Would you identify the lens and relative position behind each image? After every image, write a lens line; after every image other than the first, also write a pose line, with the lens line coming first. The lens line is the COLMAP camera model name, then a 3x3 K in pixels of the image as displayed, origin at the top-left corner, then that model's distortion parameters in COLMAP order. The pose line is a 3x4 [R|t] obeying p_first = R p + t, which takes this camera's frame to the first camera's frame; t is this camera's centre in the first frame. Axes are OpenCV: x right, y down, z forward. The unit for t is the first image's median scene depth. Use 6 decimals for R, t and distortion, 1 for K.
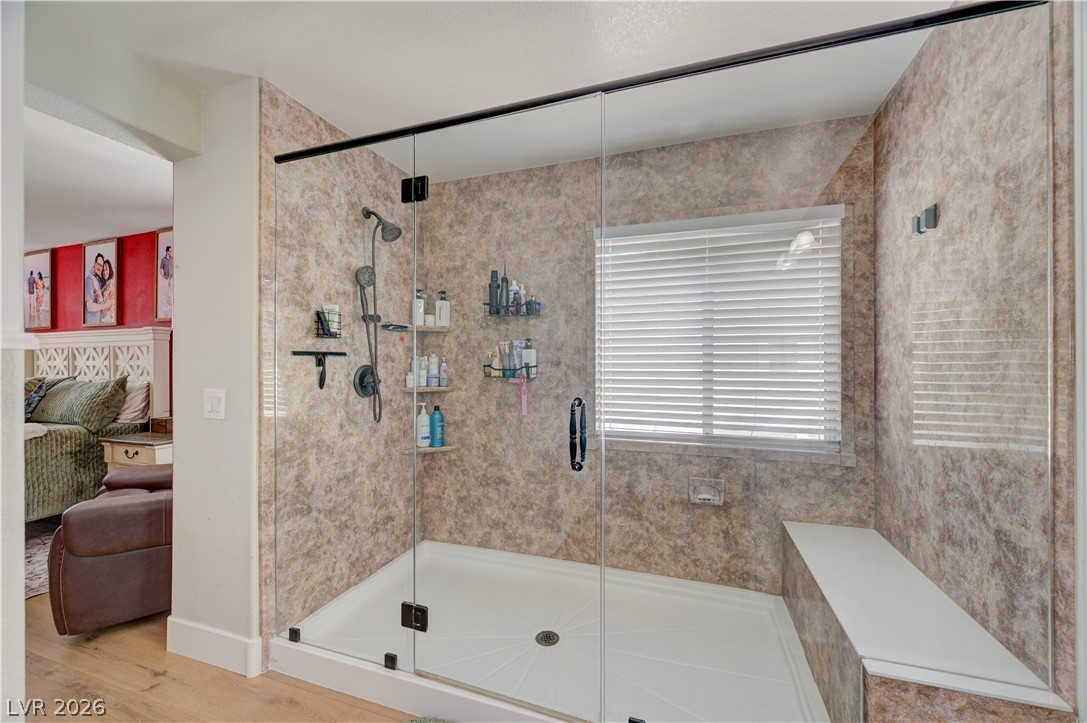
lens RADIAL K [[420.1, 0, 543.5], [0, 420.1, 361.5], [0, 0, 1]] dist [-0.000604, 0.000109]
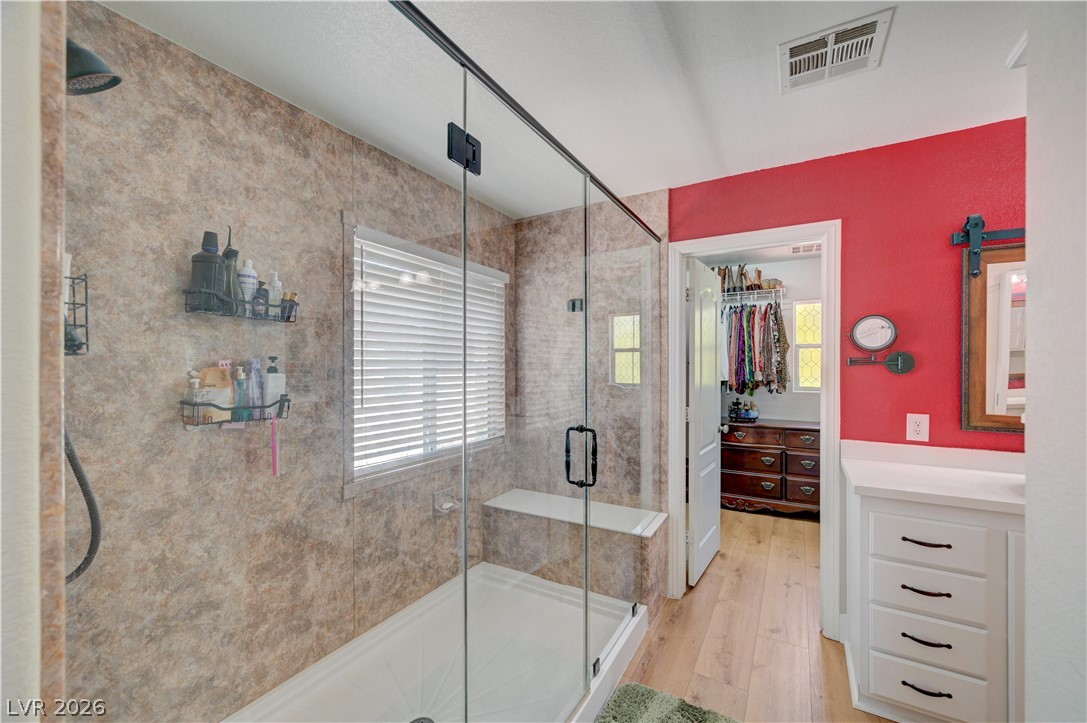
lens RADIAL K [[428.8, 0, 545.0], [0, 428.8, 365.6], [0, 0, 1]] dist [-0.001372, 0.000675]
pose [[0.204450, 0.003114, 0.978872, -0.610111], [-0.004163, 0.999989, -0.002312, -0.042277], [-0.978868, -0.003602, 0.204461, 0.469726]]
